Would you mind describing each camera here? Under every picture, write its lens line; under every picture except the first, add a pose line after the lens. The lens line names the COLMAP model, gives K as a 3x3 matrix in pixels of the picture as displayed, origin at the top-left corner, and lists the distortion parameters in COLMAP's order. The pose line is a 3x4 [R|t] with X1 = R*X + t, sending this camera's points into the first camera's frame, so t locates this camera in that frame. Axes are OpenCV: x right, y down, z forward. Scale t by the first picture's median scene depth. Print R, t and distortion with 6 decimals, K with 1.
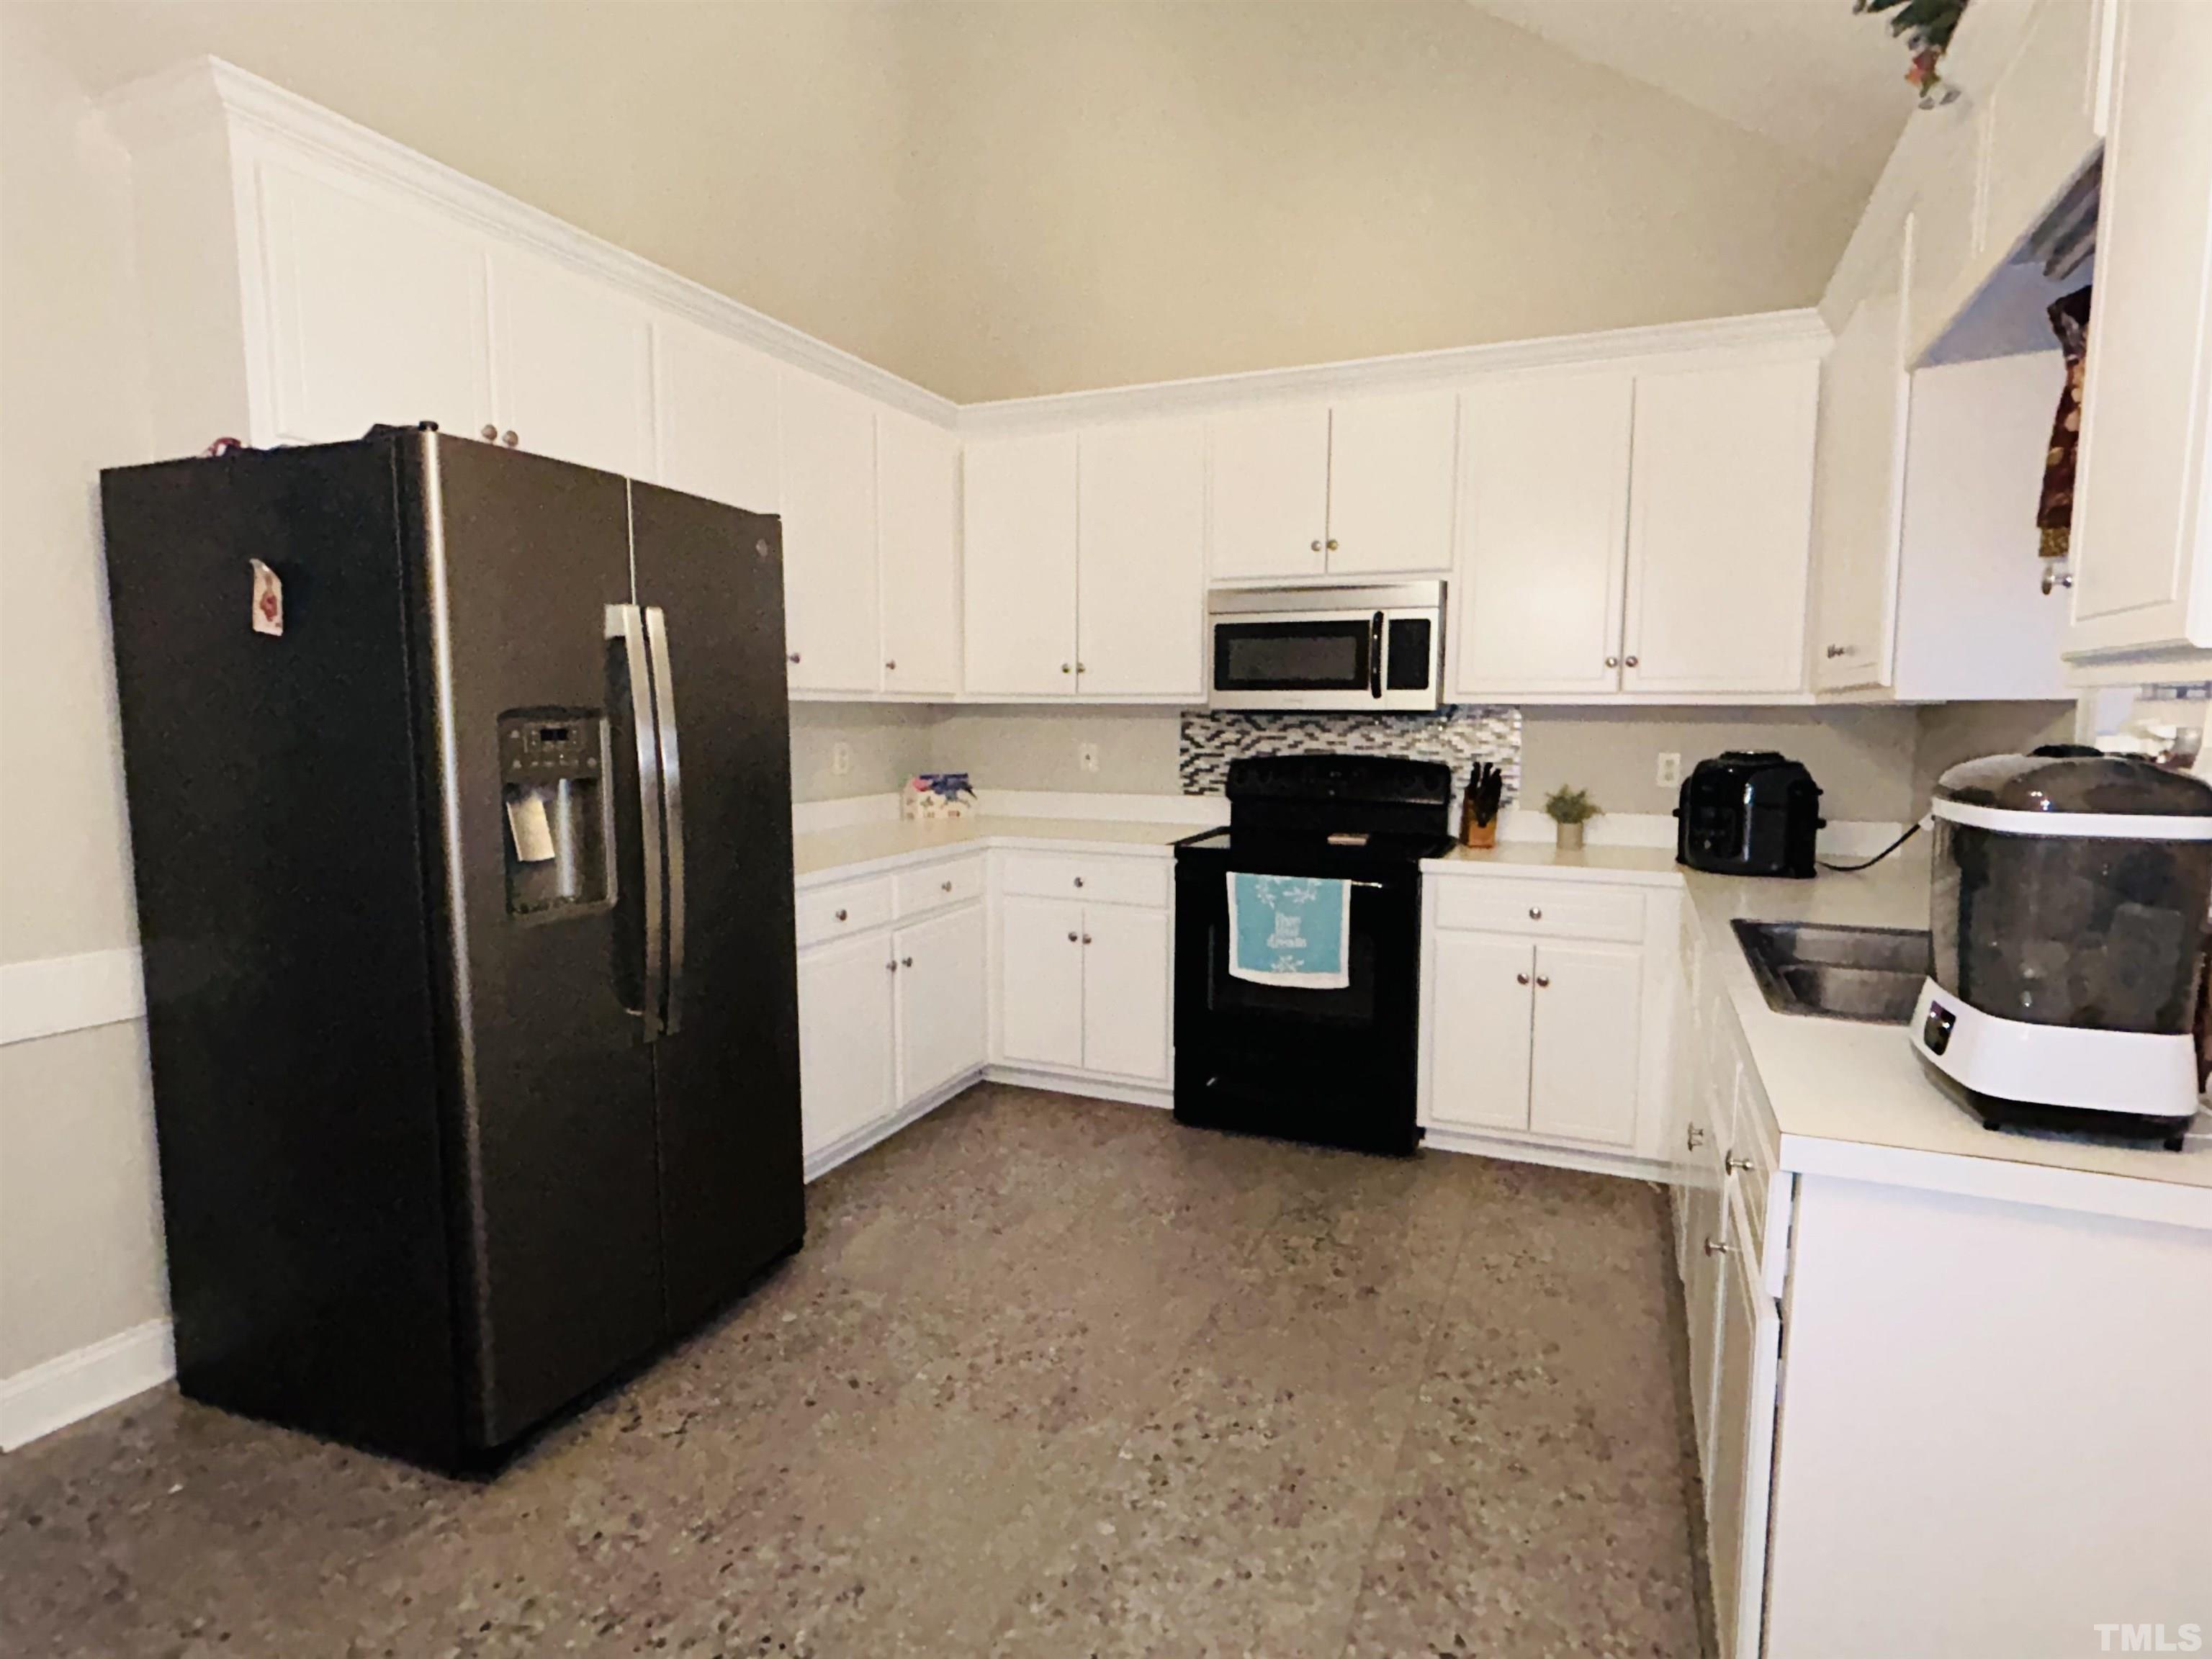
lens RADIAL K [[1146.6, 0, 1116.5], [0, 1146.6, 823.2], [0, 0, 1]] dist [-0.001923, -0.000149]
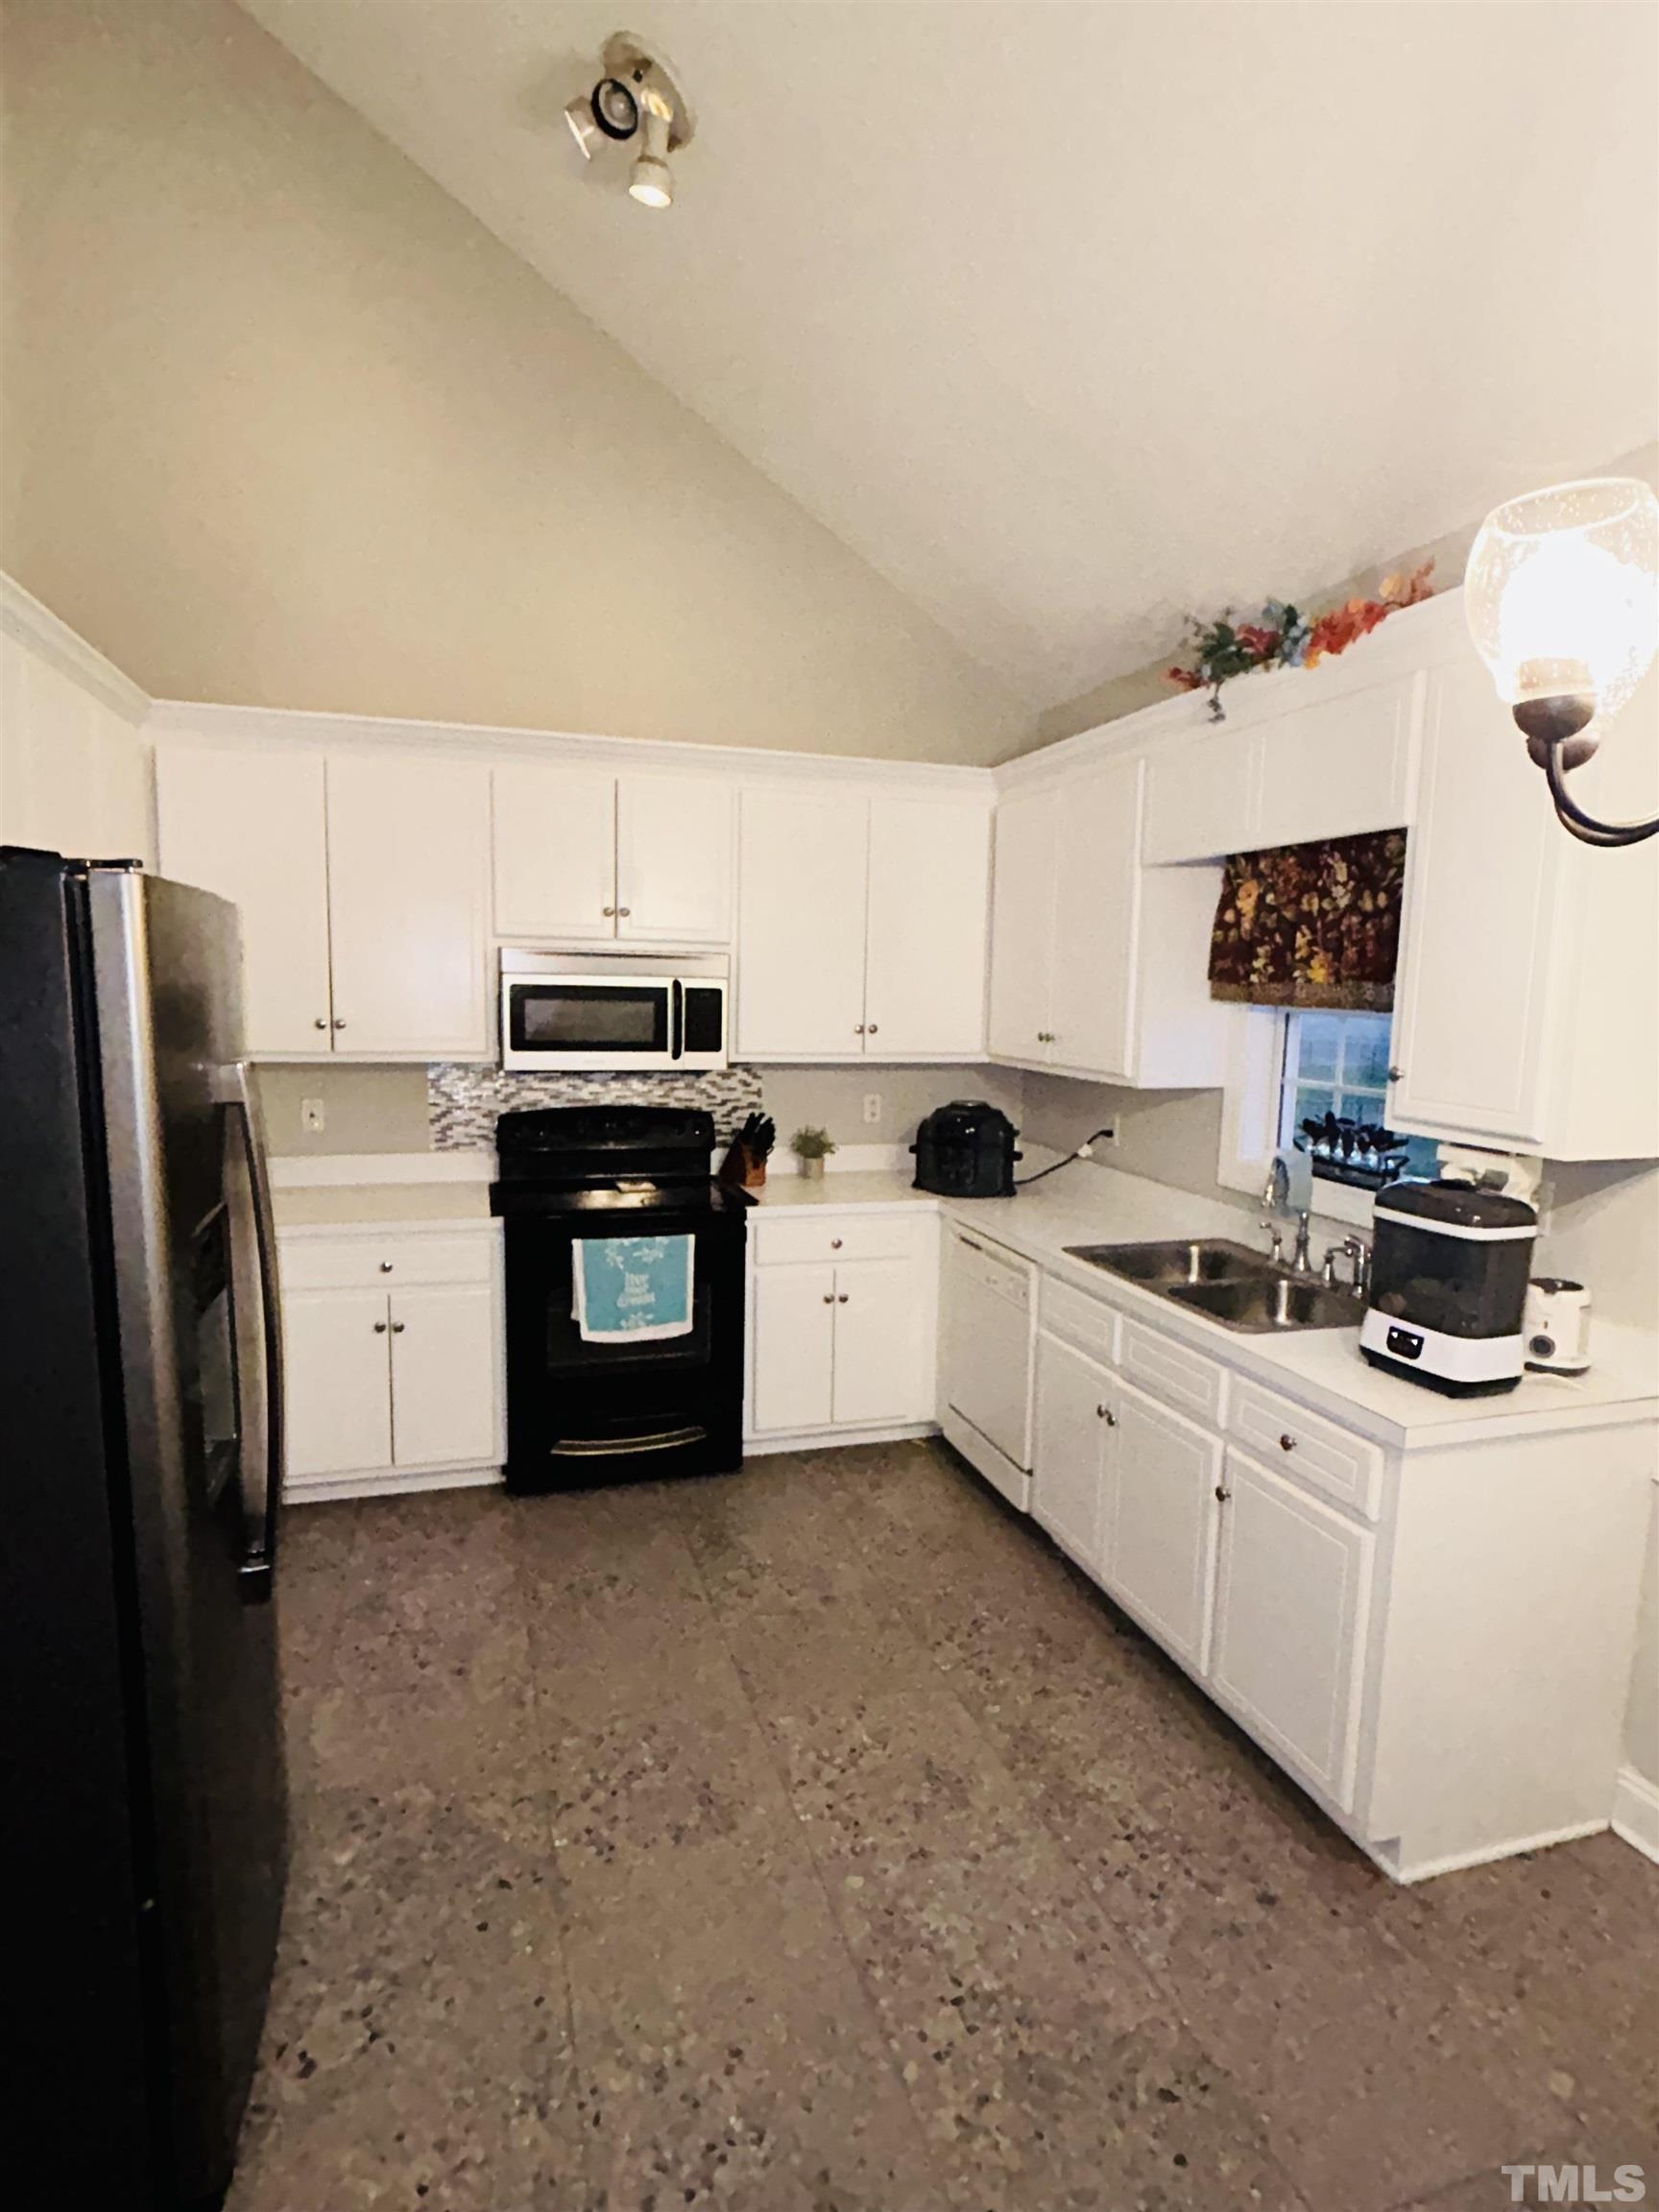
lens RADIAL K [[1146.6, 0, 830.4], [0, 1146.6, 1118.9], [0, 0, 1]] dist [-0.001923, -0.000149]
pose [[0.757668, -0.067069, 0.649185, -0.380516], [0.045426, 0.997713, 0.050060, -0.104057], [-0.651057, -0.008440, 0.758982, 0.087367]]
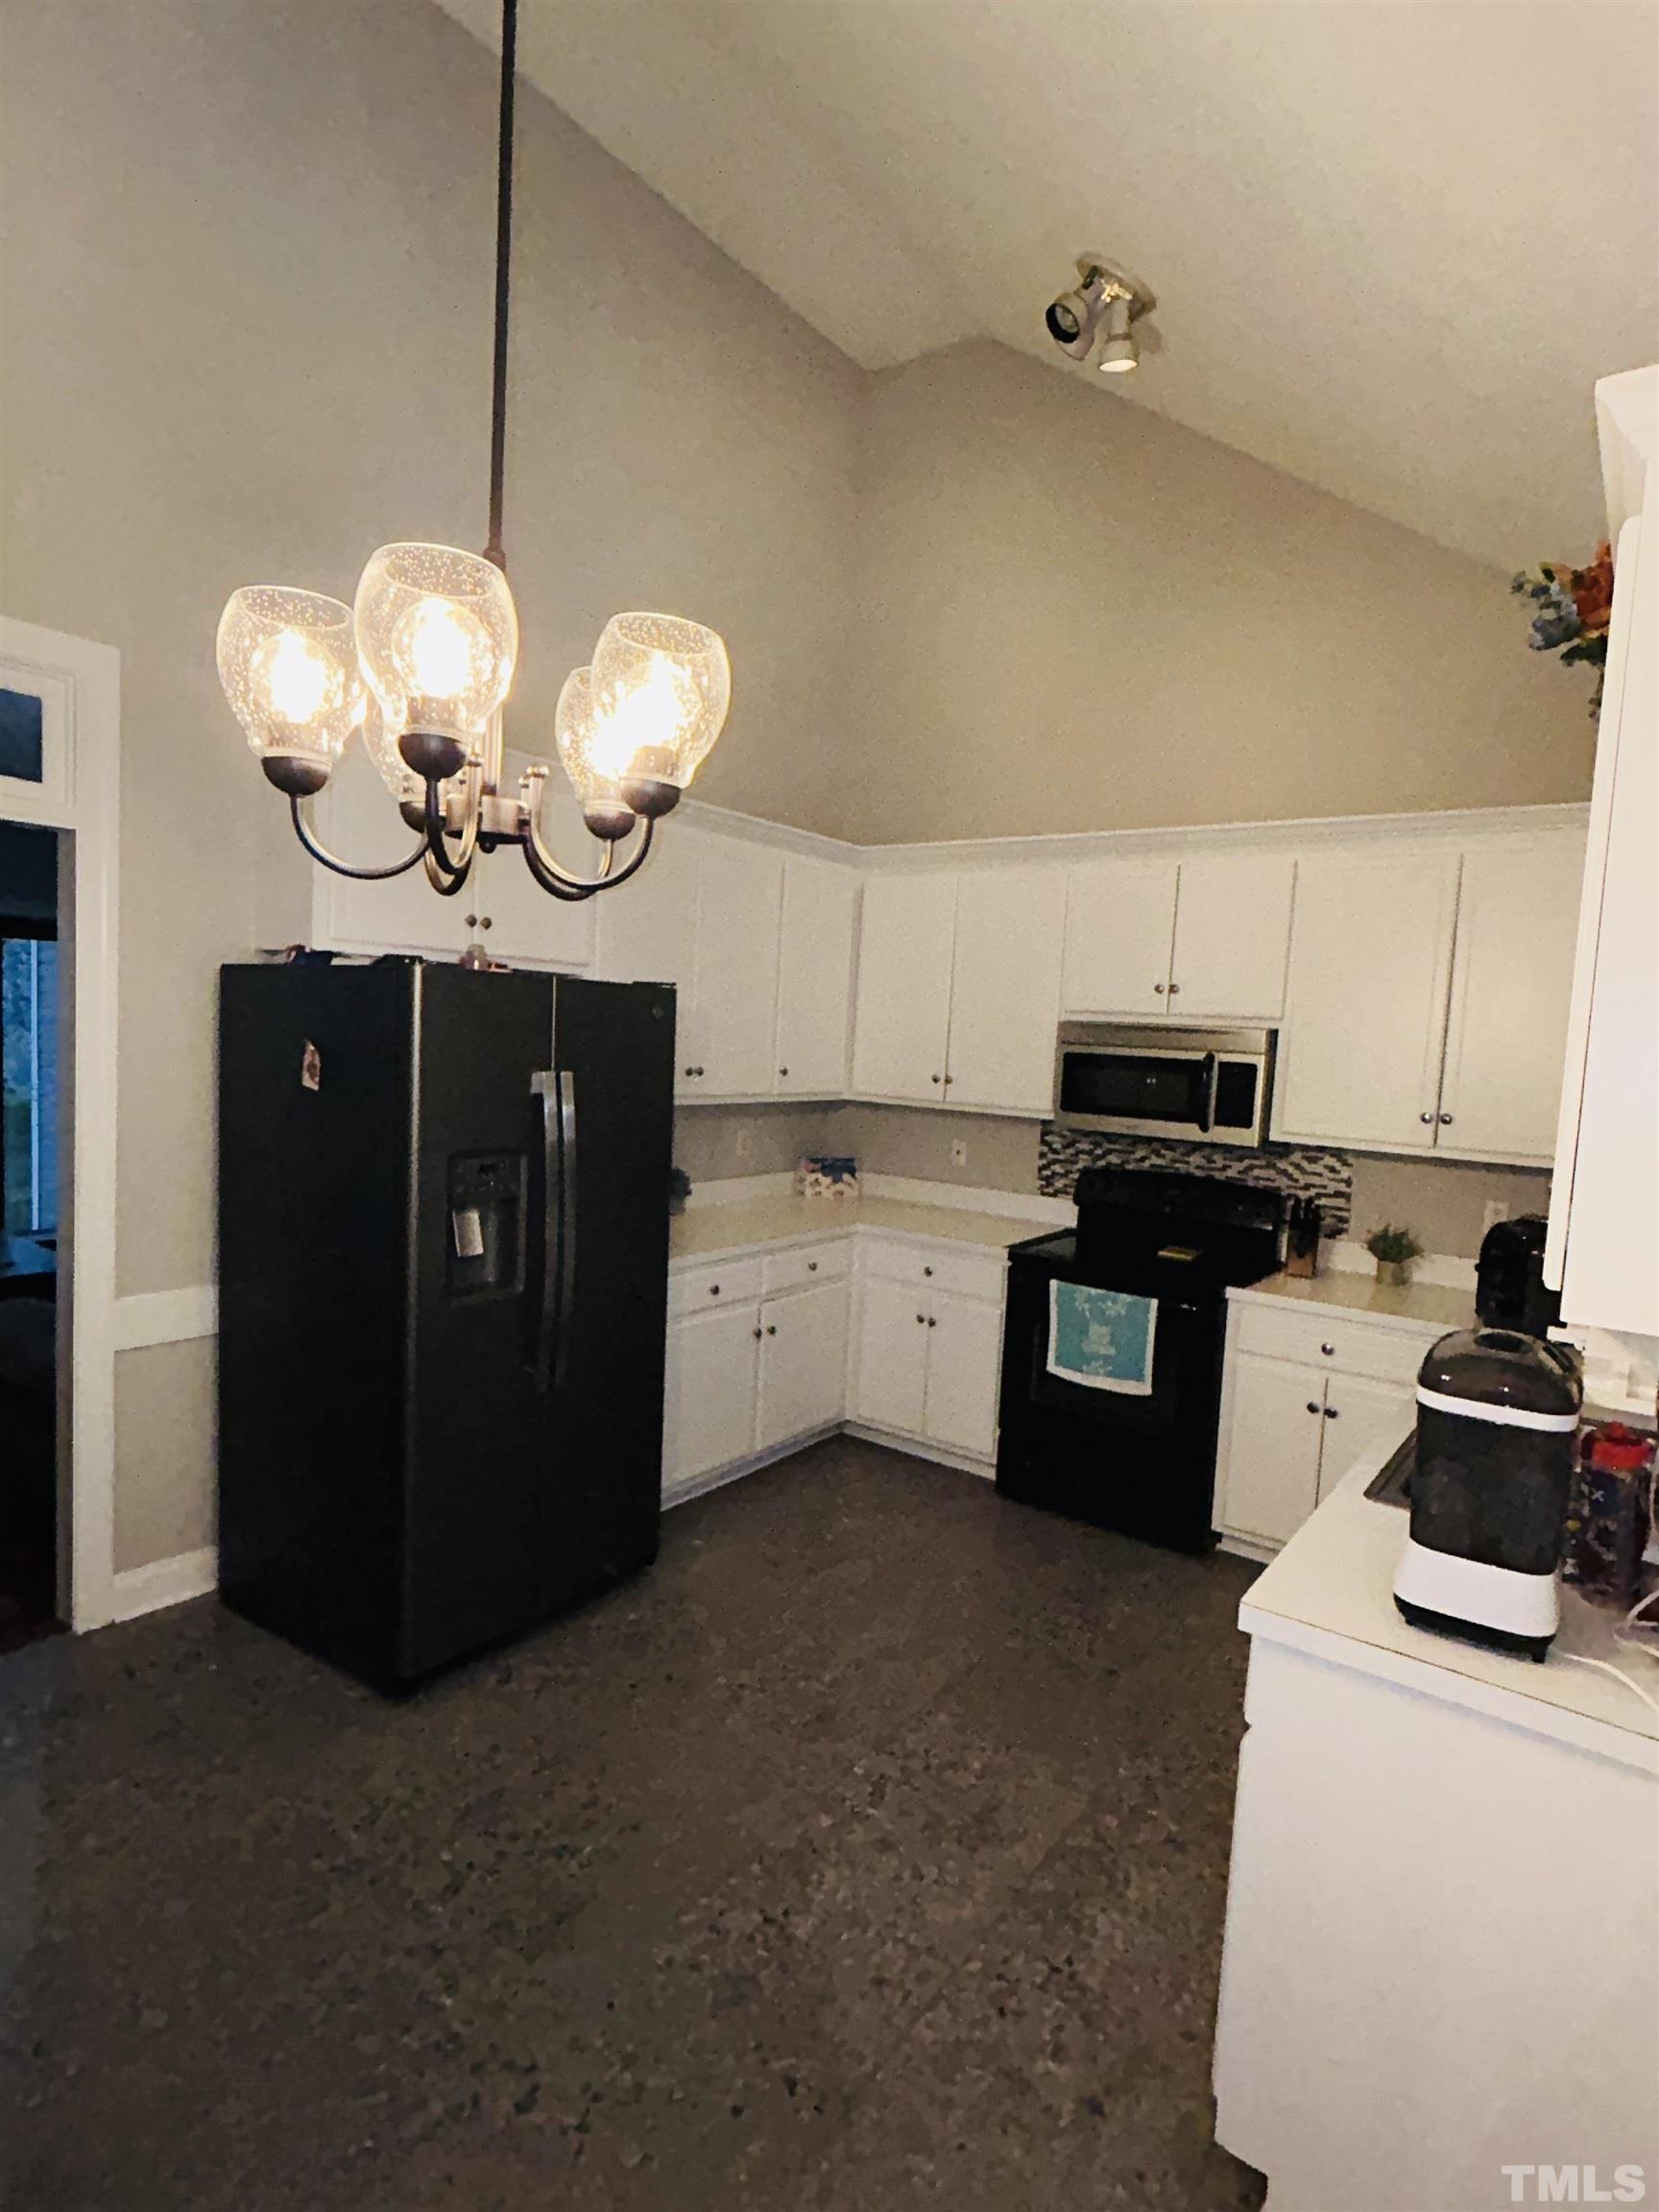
lens RADIAL K [[1146.6, 0, 830.4], [0, 1146.6, 1118.9], [0, 0, 1]] dist [-0.001923, -0.000149]
pose [[0.973566, 0.063727, -0.219337, 0.122958], [-0.068489, 0.997551, -0.014170, -0.084155], [0.217897, 0.028818, 0.975546, -0.151175]]
